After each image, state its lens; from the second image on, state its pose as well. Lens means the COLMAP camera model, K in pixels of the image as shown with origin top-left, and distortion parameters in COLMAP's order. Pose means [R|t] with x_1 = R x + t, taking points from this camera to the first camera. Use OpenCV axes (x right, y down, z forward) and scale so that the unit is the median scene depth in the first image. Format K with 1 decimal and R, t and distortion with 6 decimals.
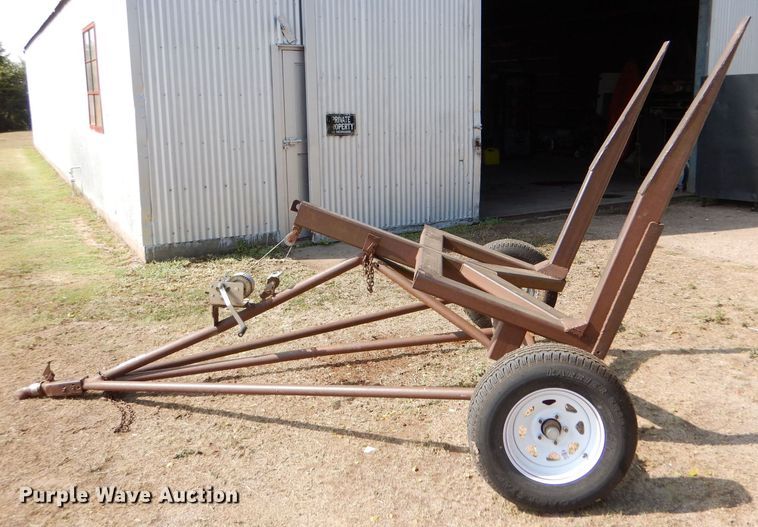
lens RADIAL K [[672.0, 0, 376.5], [0, 672.0, 187.6], [0, 0, 1]] dist [0.009920, 0.009632]
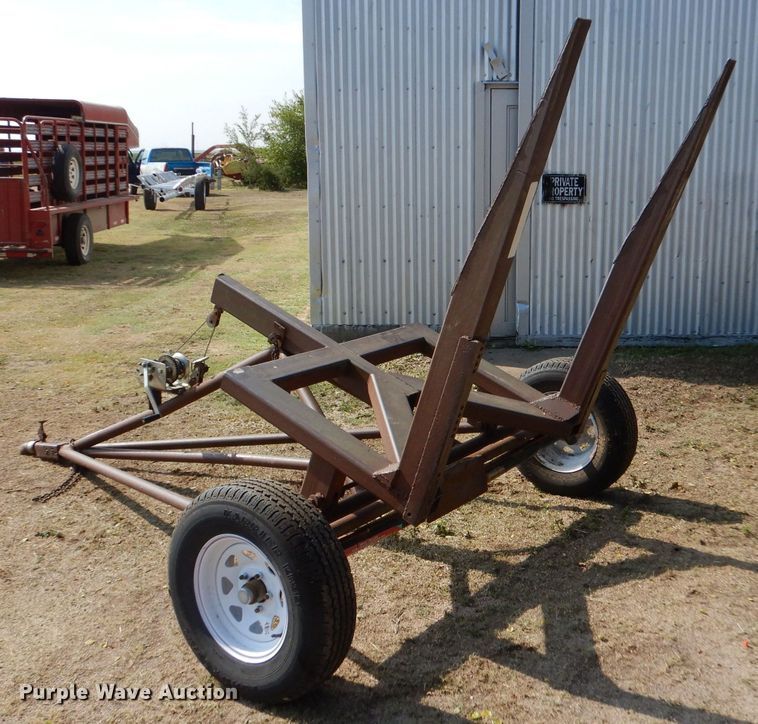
lens RADIAL K [[878.6, 0, 381.6], [0, 878.6, 299.6], [0, 0, 1]] dist [0.003086, -0.013367]
pose [[0.865830, 0.088478, -0.492454, 0.275635], [-0.071721, 0.996023, 0.052853, -0.010209], [0.495172, -0.010443, 0.868732, 0.070239]]
